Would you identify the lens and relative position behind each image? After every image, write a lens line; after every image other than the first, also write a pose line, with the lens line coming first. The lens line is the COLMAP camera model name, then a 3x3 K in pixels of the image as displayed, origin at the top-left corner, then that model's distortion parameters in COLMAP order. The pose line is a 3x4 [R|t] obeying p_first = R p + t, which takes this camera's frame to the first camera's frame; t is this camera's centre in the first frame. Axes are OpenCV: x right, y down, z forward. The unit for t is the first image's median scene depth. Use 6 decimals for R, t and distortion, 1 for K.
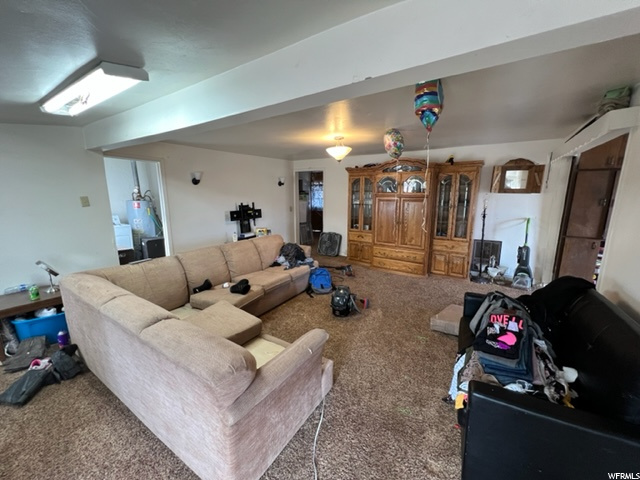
lens RADIAL K [[255.6, 0, 320.0], [0, 255.6, 240.0], [0, 0, 1]] dist [0.001556, 0.000160]
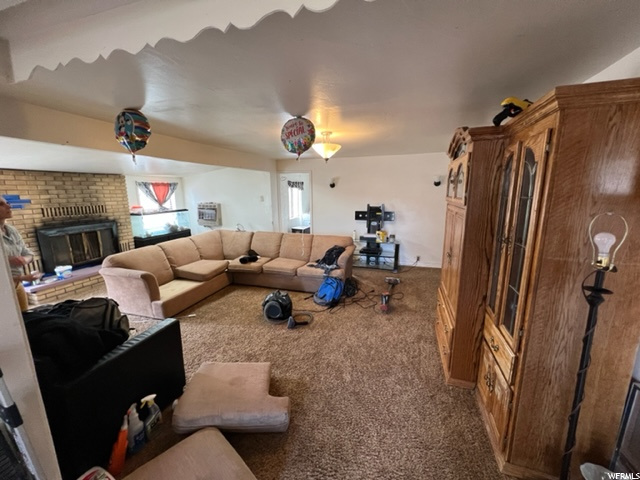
lens RADIAL K [[255.6, 0, 320.0], [0, 255.6, 240.0], [0, 0, 1]] dist [0.001556, 0.000160]
pose [[0.252569, 0.176206, -0.951399, 0.765788], [-0.168115, 0.976314, 0.136191, -0.128037], [0.952862, 0.125547, 0.276209, 0.627830]]
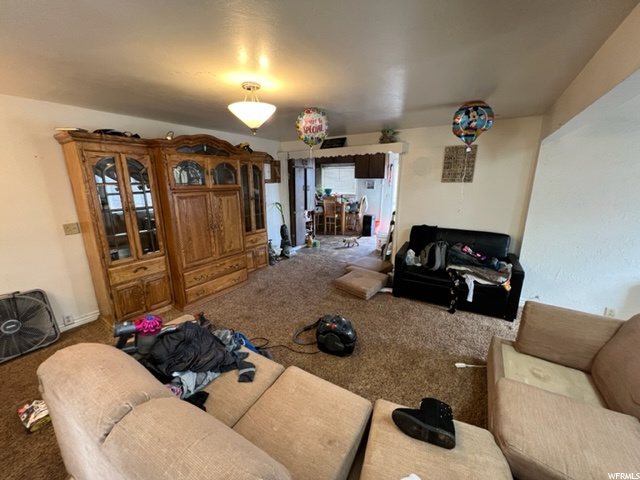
lens RADIAL K [[255.6, 0, 320.0], [0, 255.6, 240.0], [0, 0, 1]] dist [0.001556, 0.000160]
pose [[-0.015802, -0.235742, 0.971687, -0.414502], [0.181681, 0.954954, 0.234637, -0.152086], [-0.983231, 0.180245, 0.027740, 0.721622]]
